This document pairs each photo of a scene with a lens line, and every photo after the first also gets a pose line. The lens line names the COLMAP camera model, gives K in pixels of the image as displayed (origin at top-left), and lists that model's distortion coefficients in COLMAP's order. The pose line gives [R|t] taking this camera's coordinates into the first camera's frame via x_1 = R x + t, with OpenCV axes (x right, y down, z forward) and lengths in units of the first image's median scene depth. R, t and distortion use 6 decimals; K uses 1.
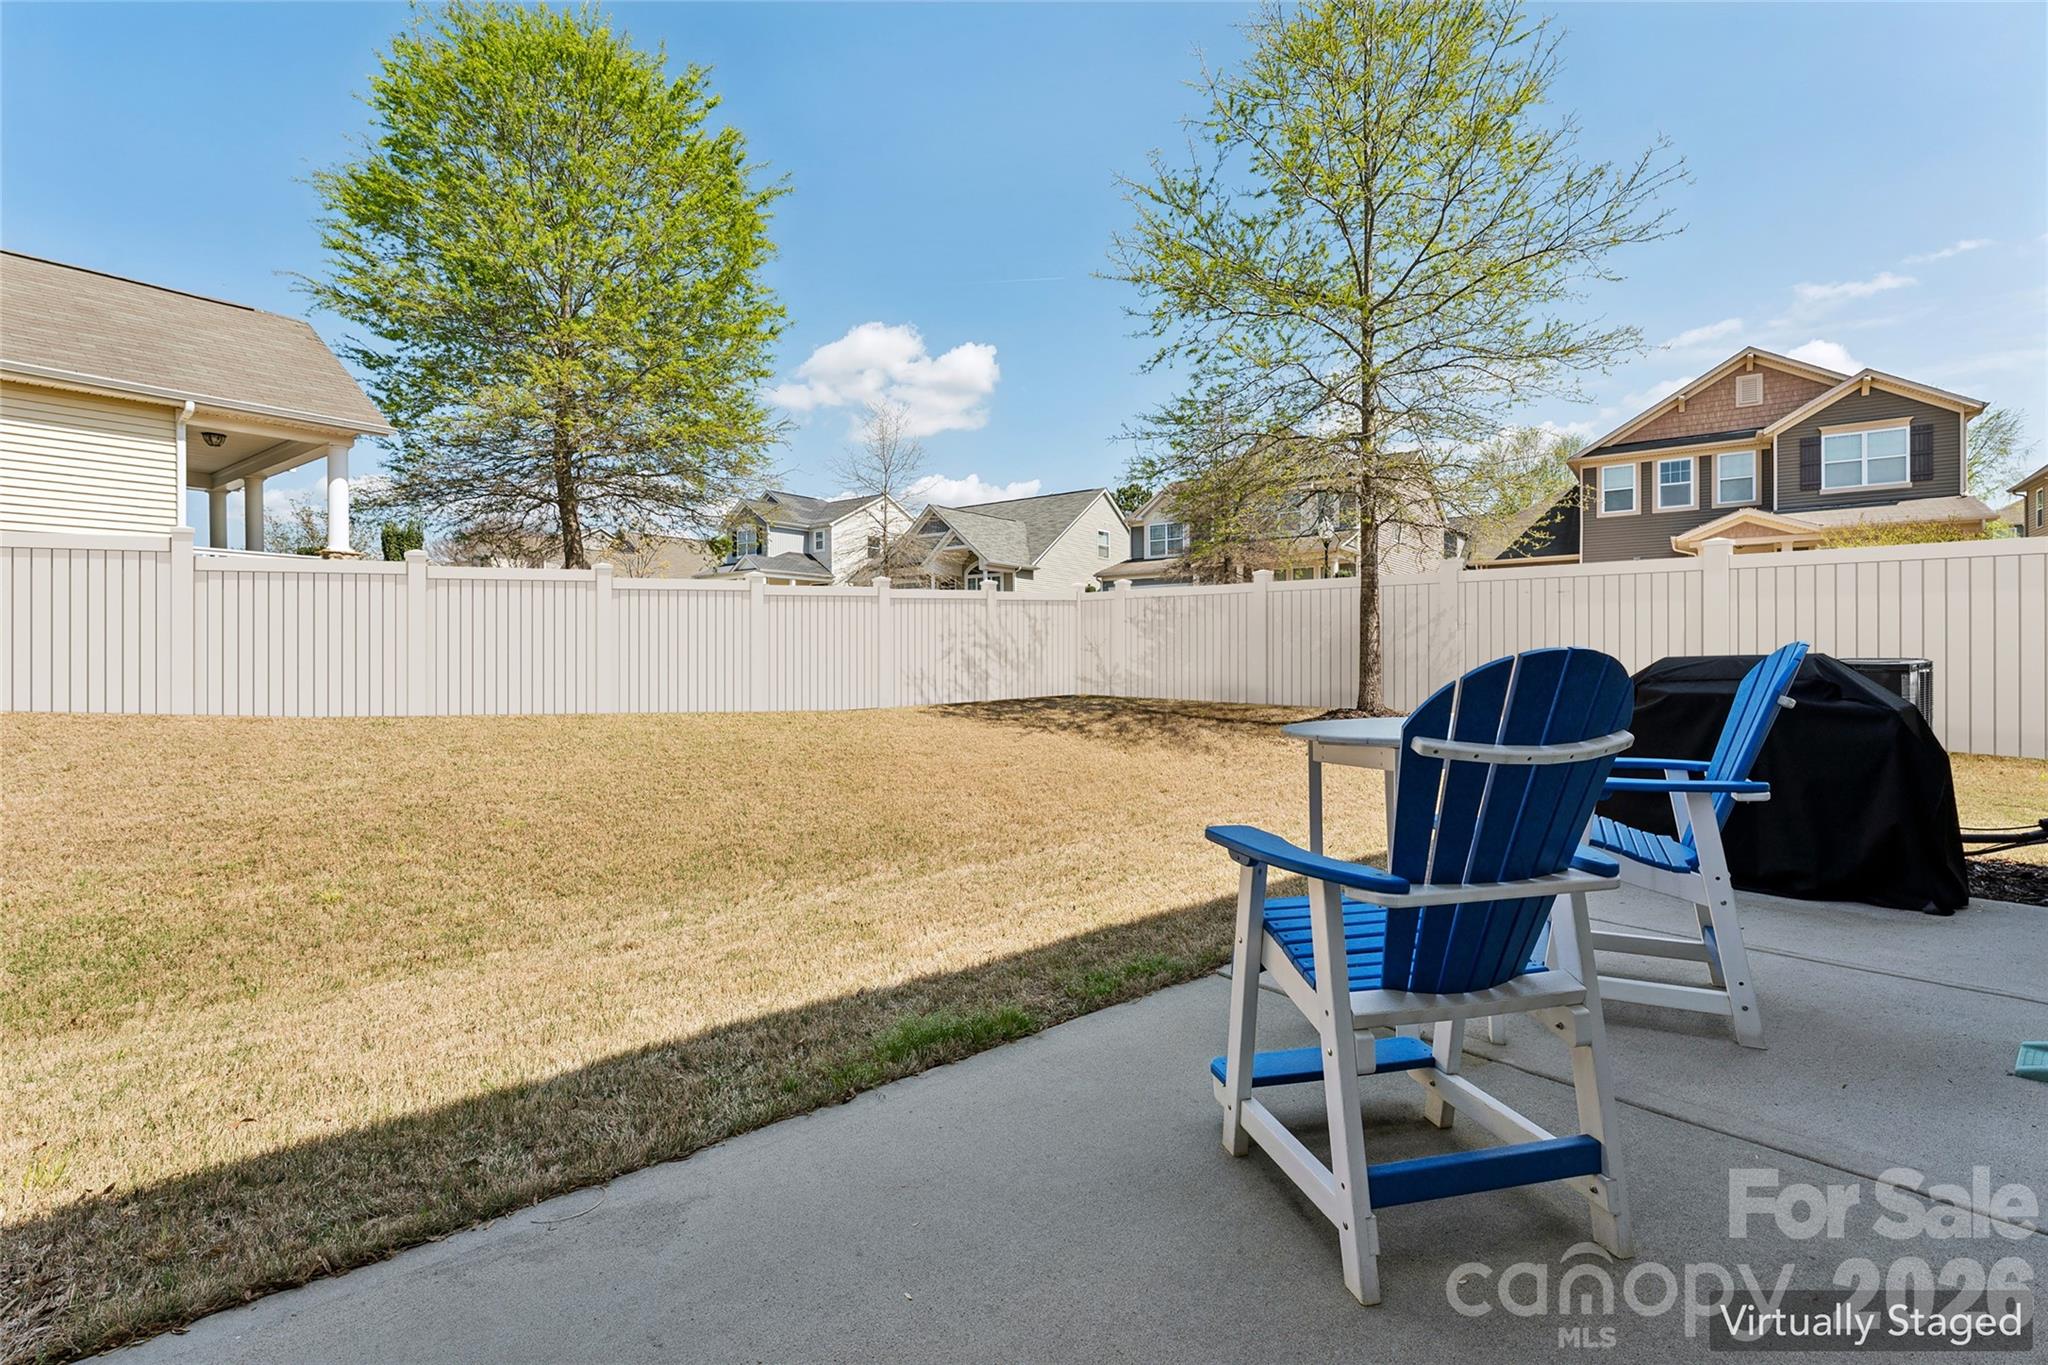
lens RADIAL K [[927.5, 0, 1014.6], [0, 927.5, 671.4], [0, 0, 1]] dist [-0.000924, -0.000521]
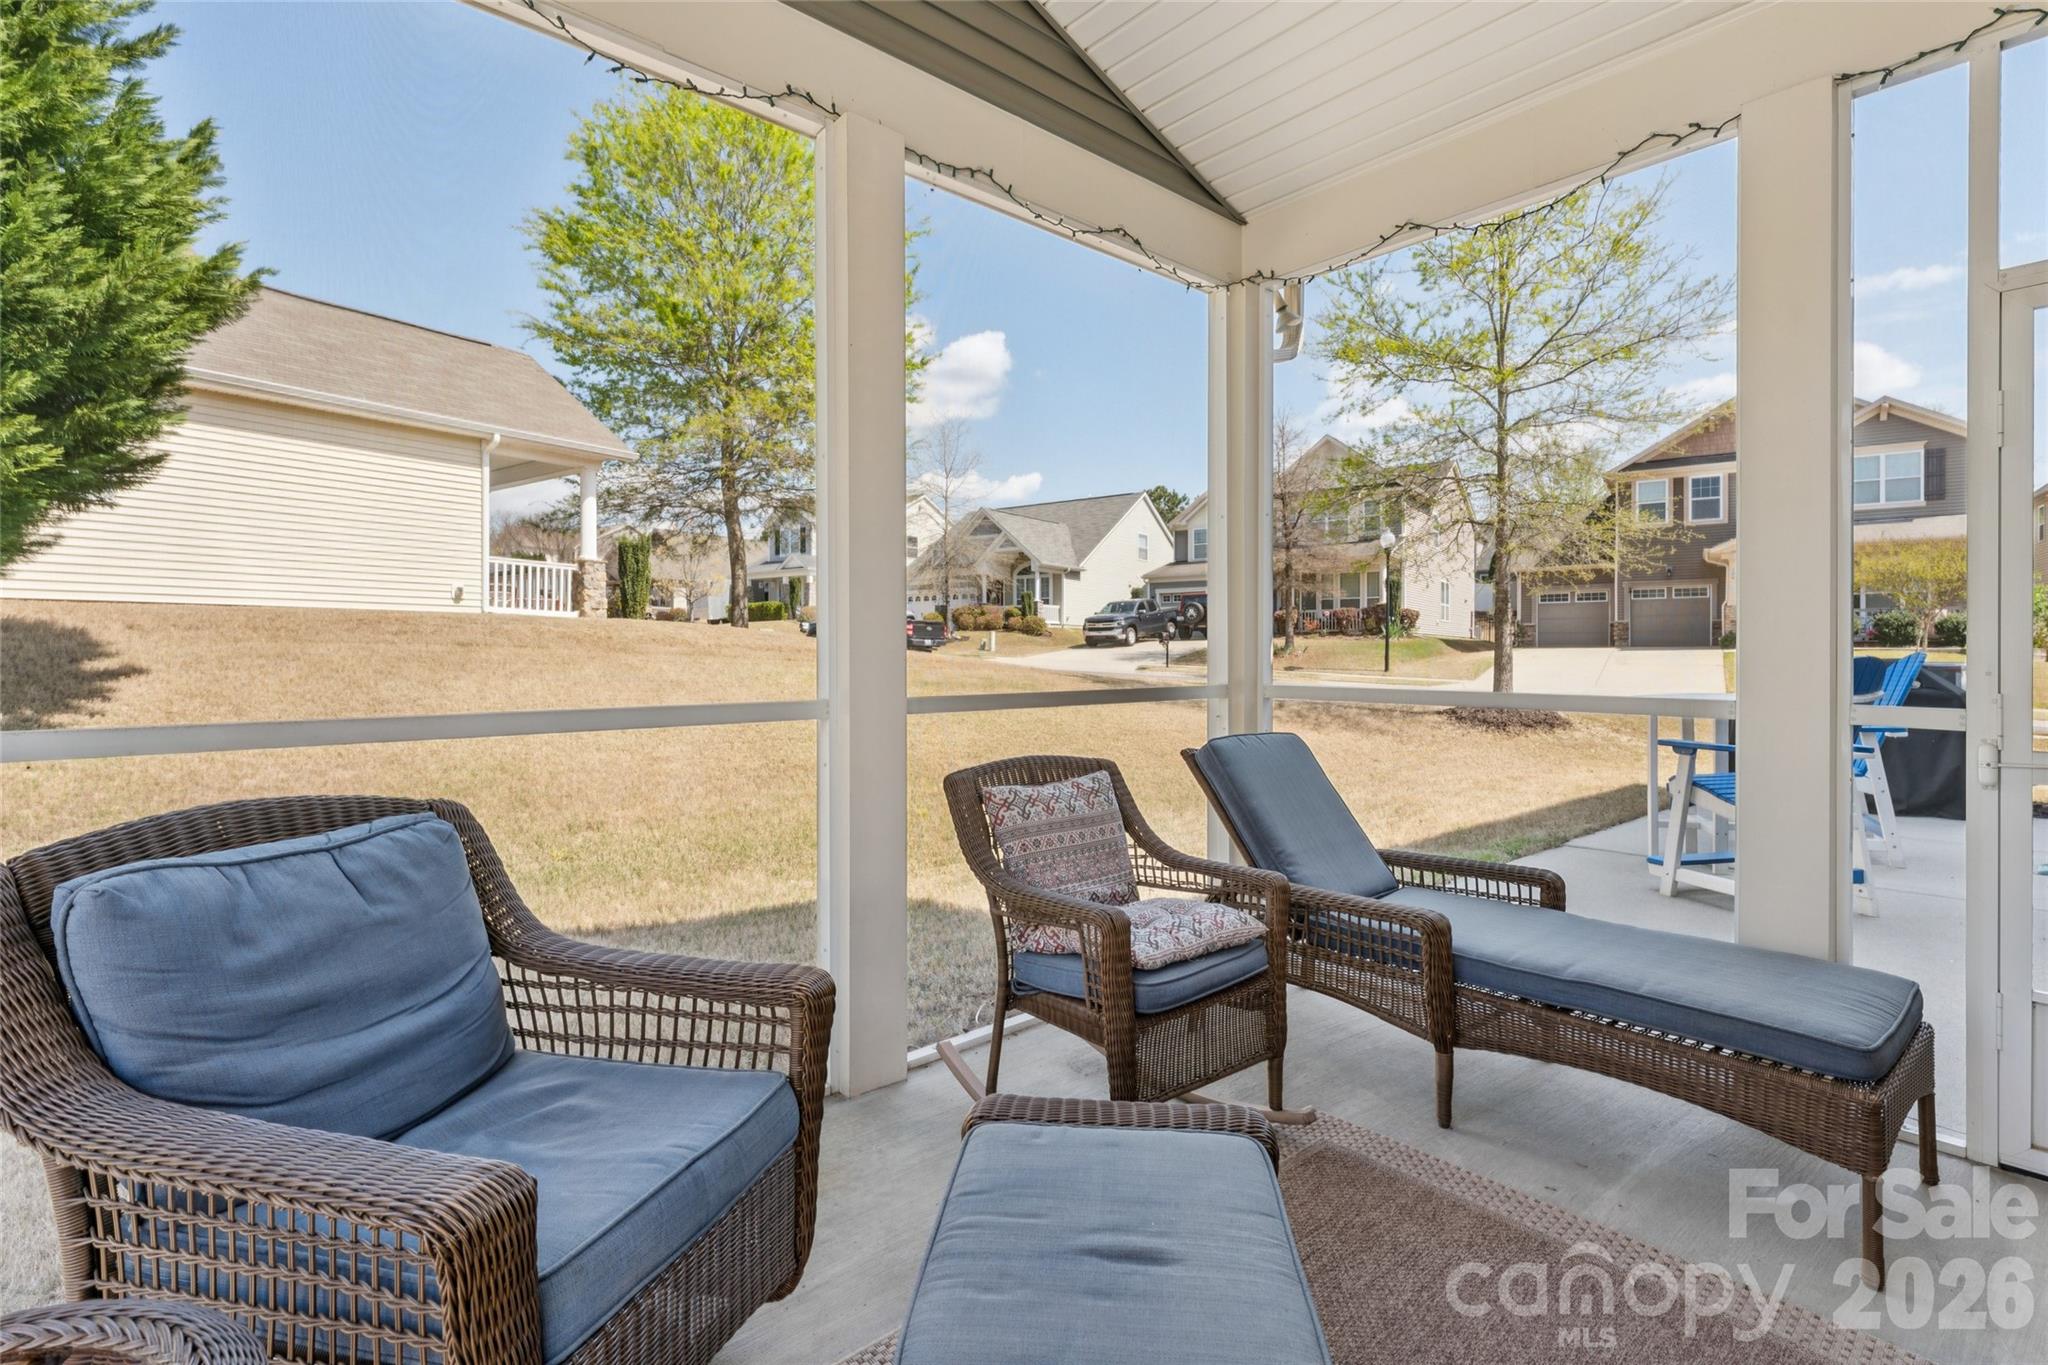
lens RADIAL K [[934.1, 0, 1024.0], [0, 934.1, 667.1], [0, 0, 1]] dist [-0.000101, 0.000439]
pose [[0.999927, 0.007433, 0.009485, -0.090782], [-0.007413, 0.999970, -0.002127, 0.001424], [-0.009501, 0.002056, 0.999953, -0.079726]]
